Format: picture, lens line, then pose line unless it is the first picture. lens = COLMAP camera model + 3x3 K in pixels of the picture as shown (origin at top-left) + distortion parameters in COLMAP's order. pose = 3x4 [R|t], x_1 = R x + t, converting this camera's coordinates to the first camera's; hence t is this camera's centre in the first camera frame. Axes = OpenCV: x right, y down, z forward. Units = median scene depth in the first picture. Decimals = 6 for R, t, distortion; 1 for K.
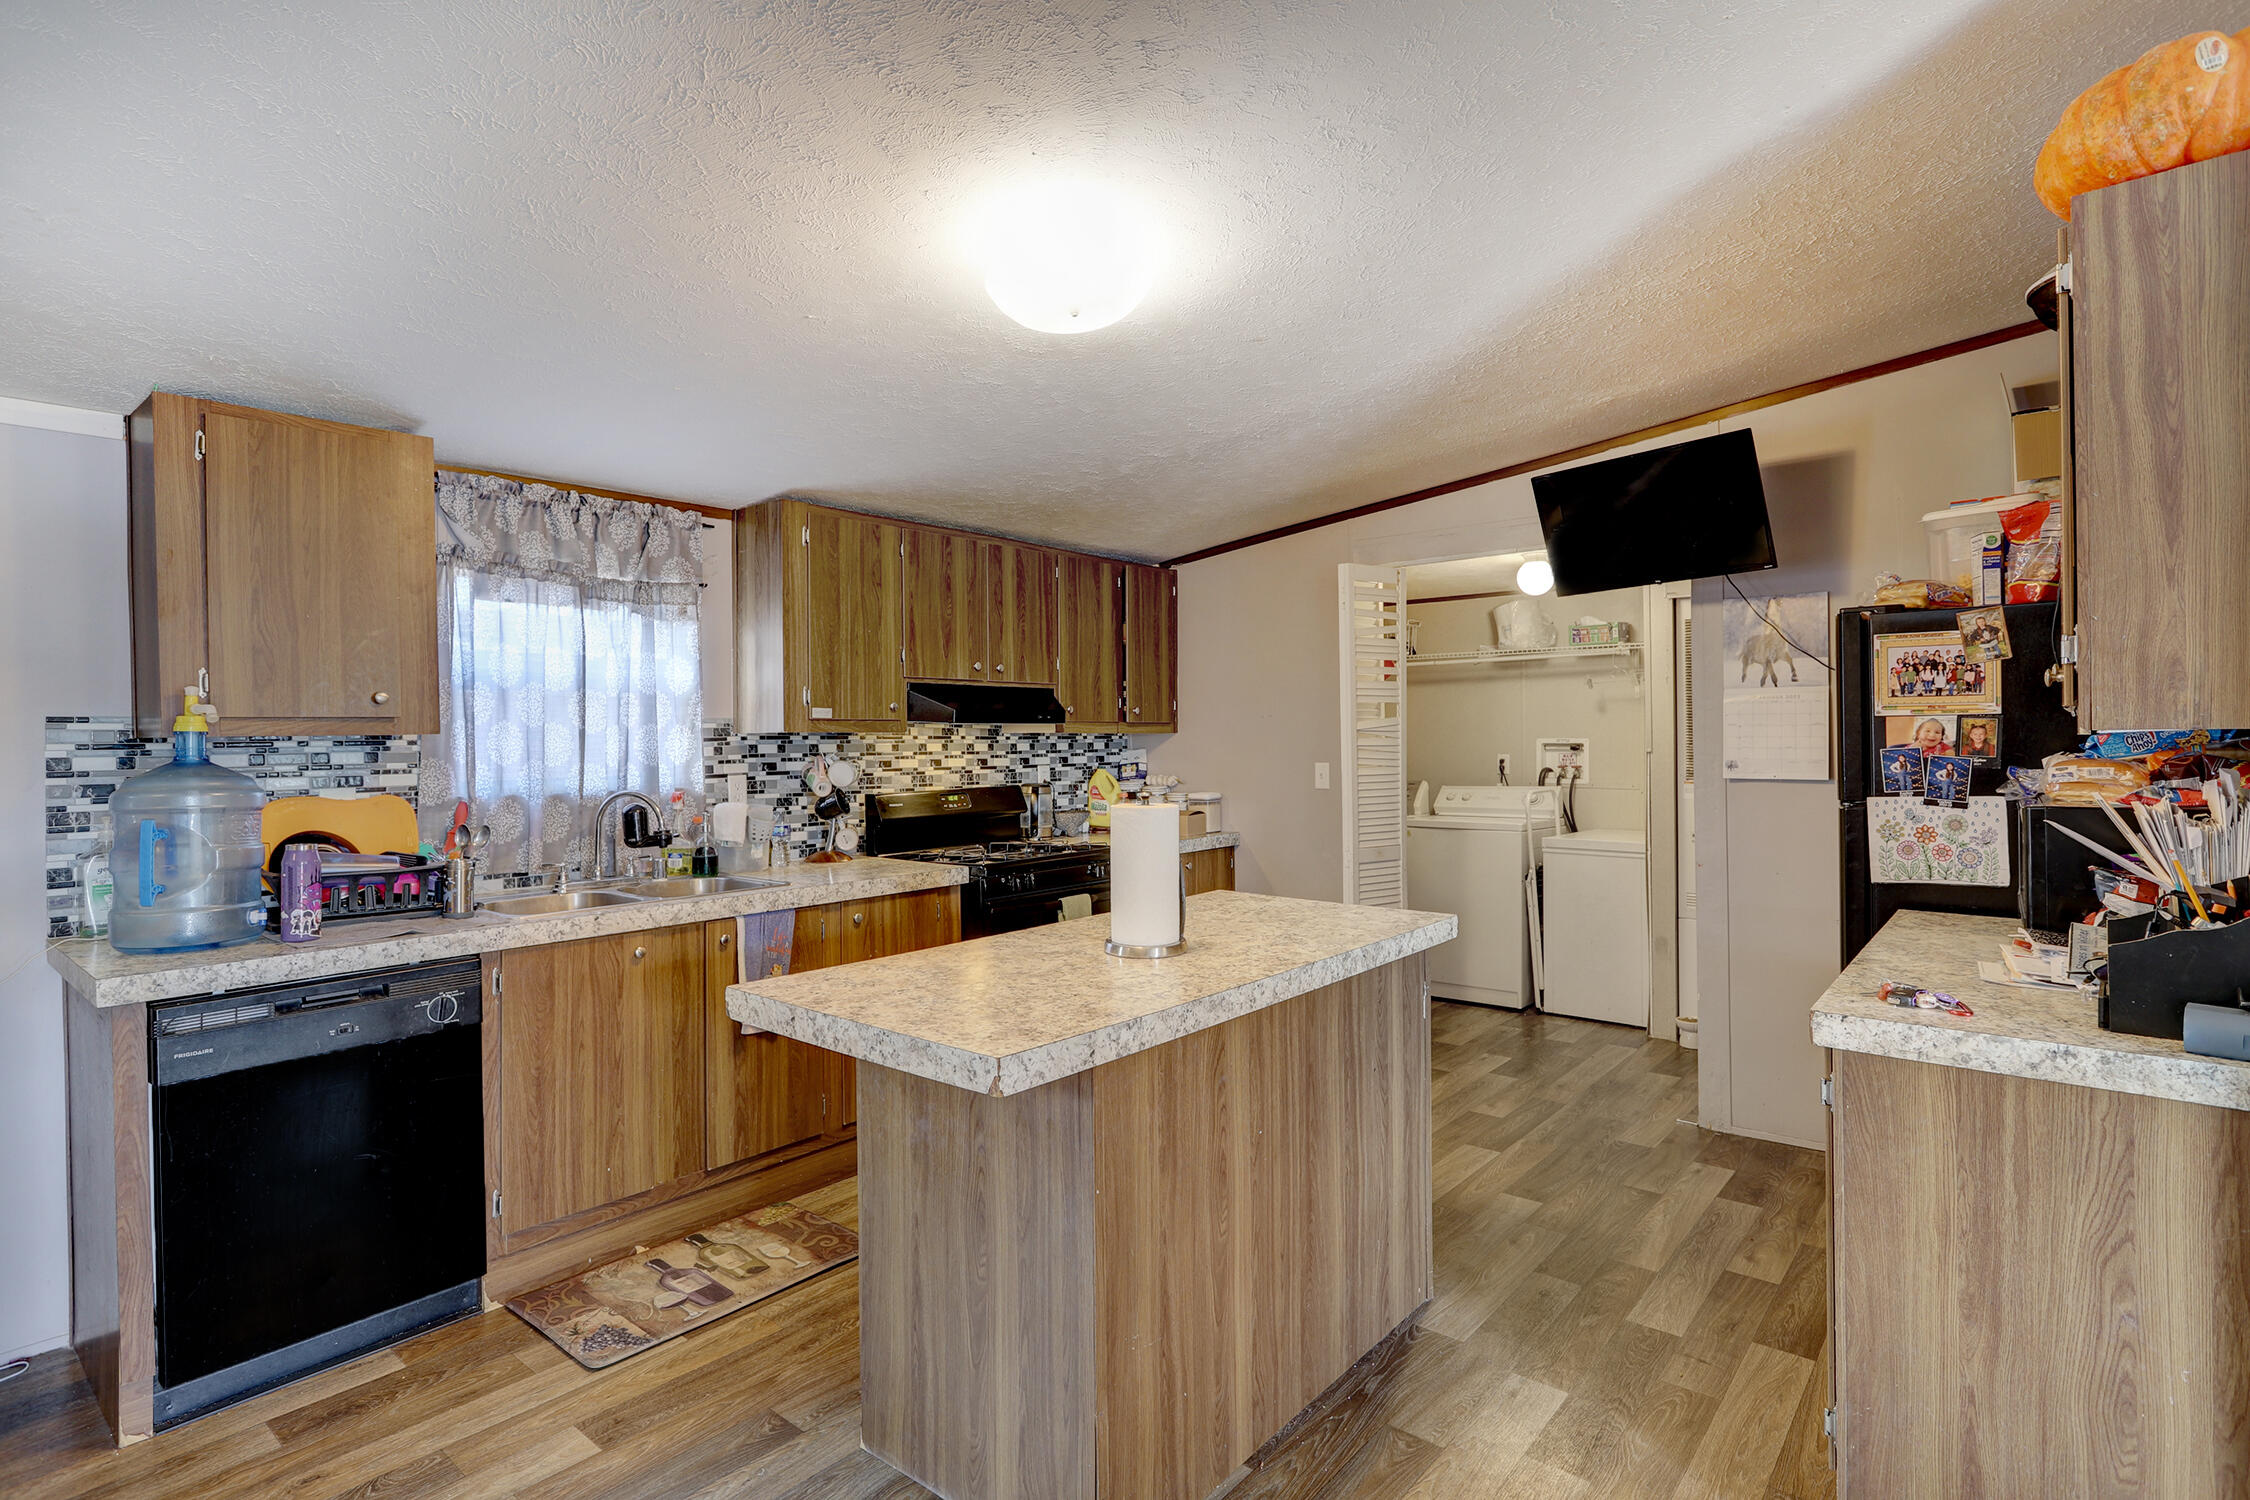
lens RADIAL K [[1157.3, 0, 1125.0], [0, 1157.3, 750.0], [0, 0, 1]] dist [-0.020727, 0.009582]
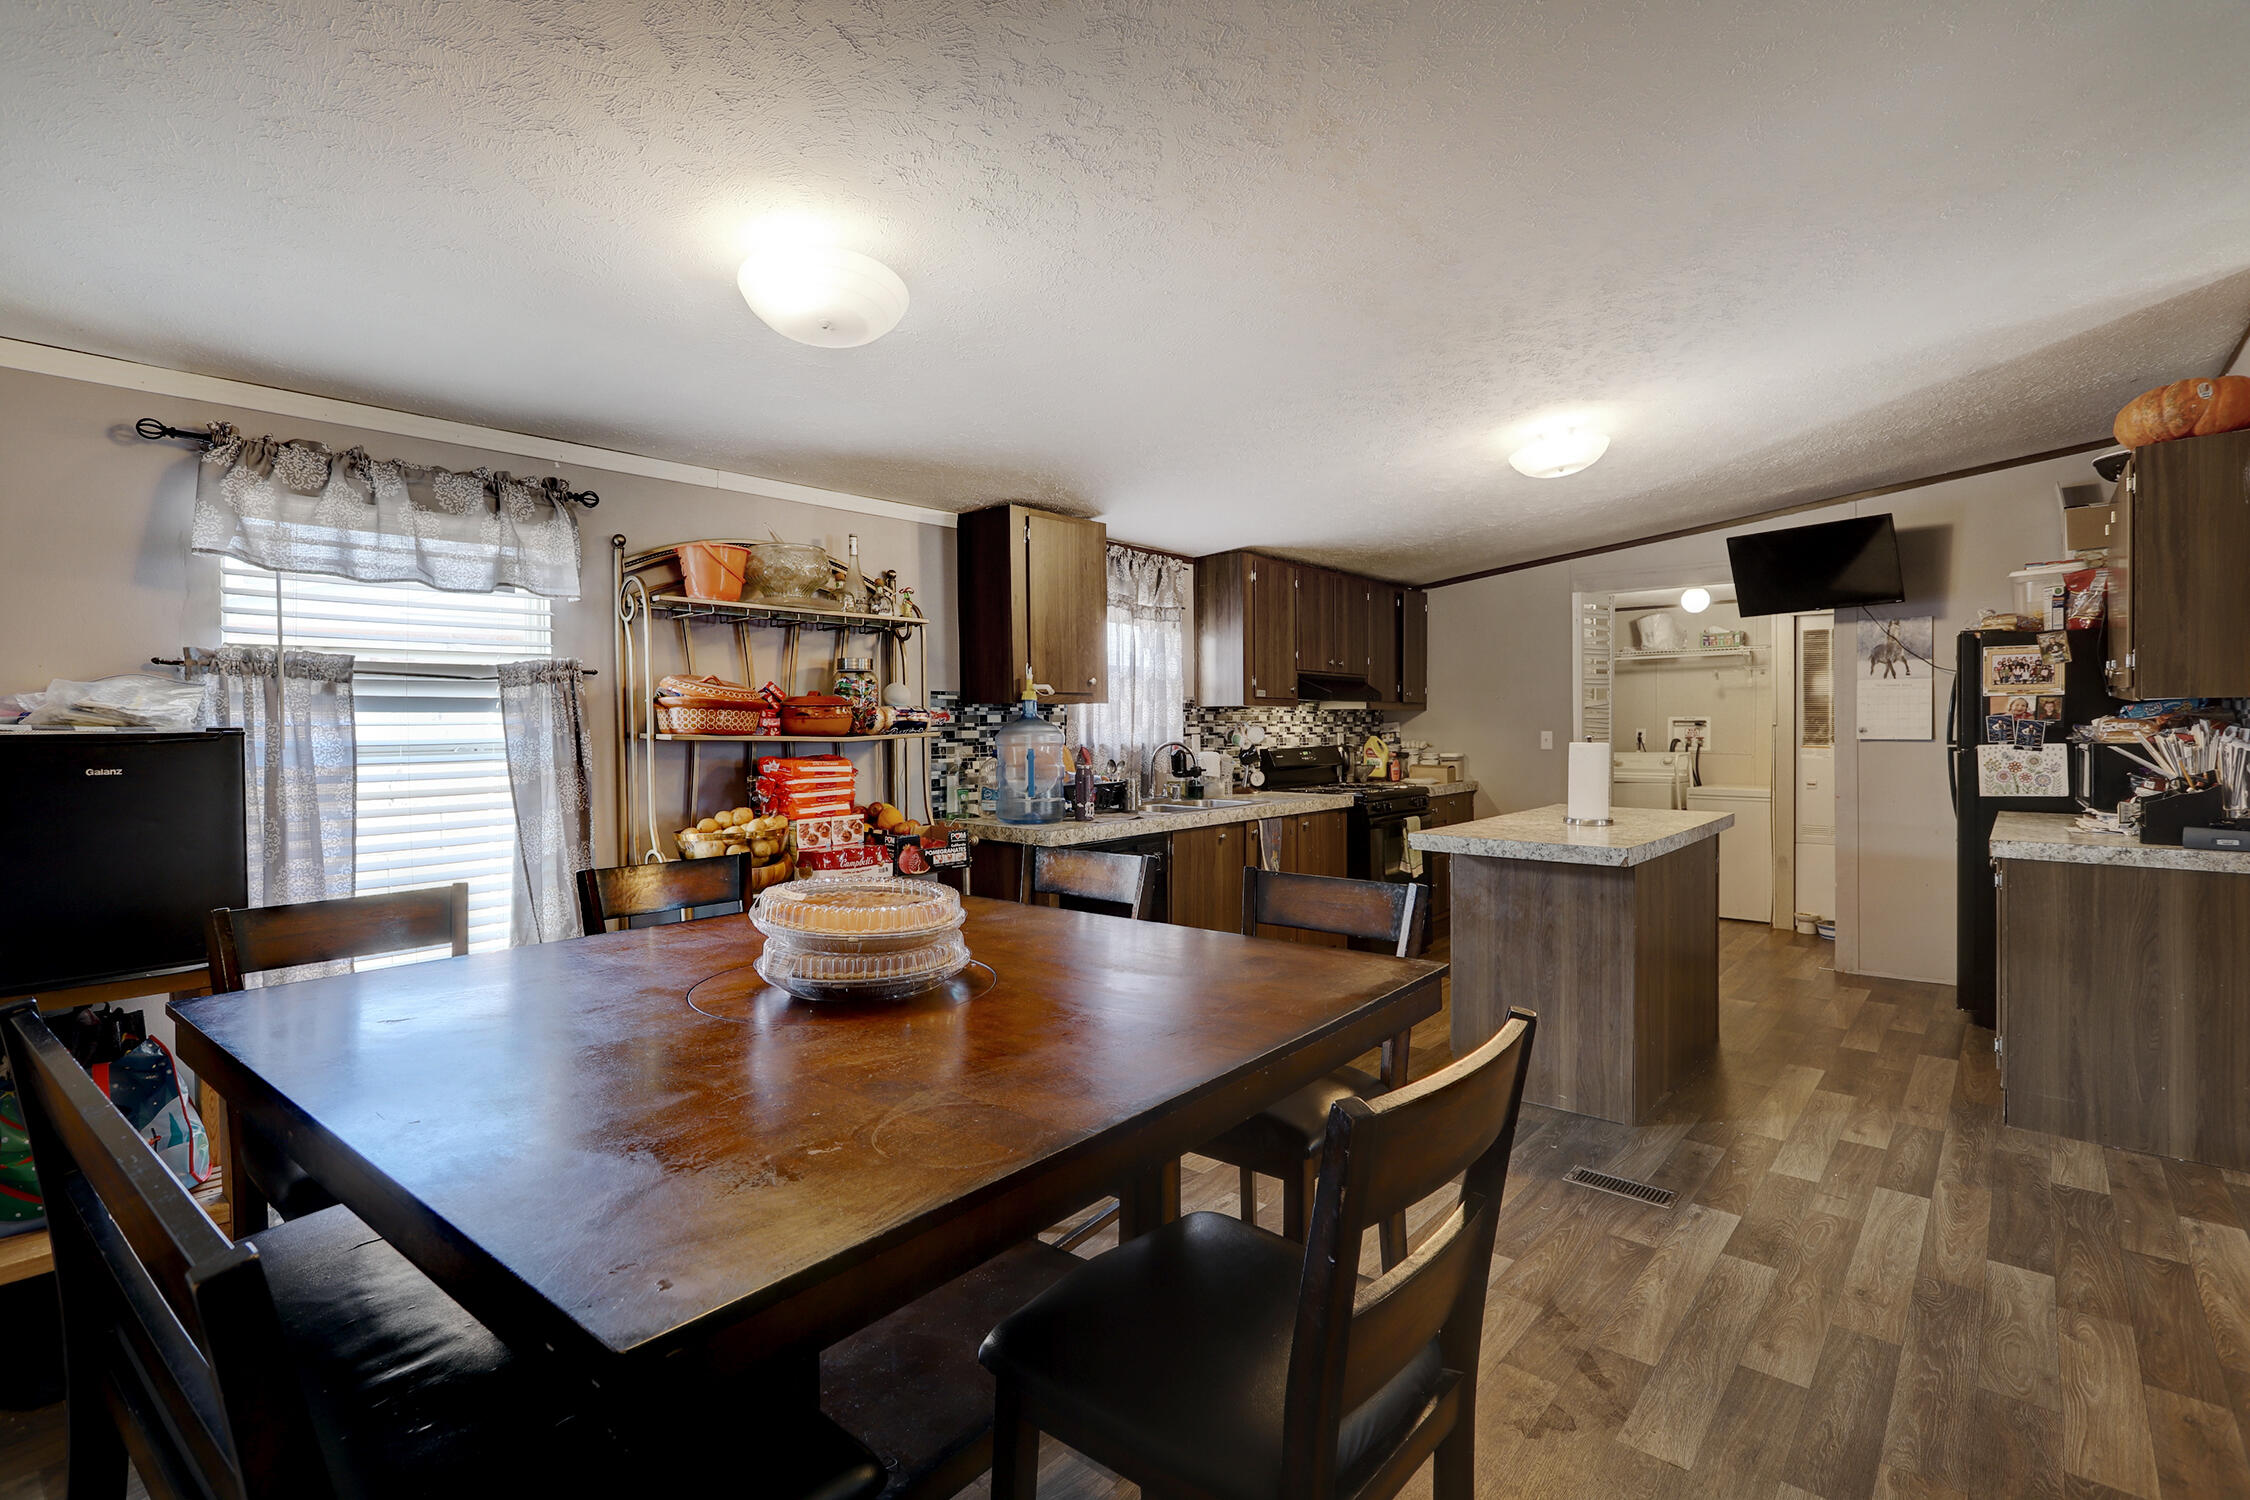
lens RADIAL K [[1092.0, 0, 1125.0], [0, 1092.0, 750.0], [0, 0, 1]] dist [0.001411, -0.000355]
pose [[0.999988, 0.004489, -0.001941, -0.585918], [-0.004466, 0.999920, 0.011843, 0.035208], [0.001994, -0.011834, 0.999928, -0.583754]]
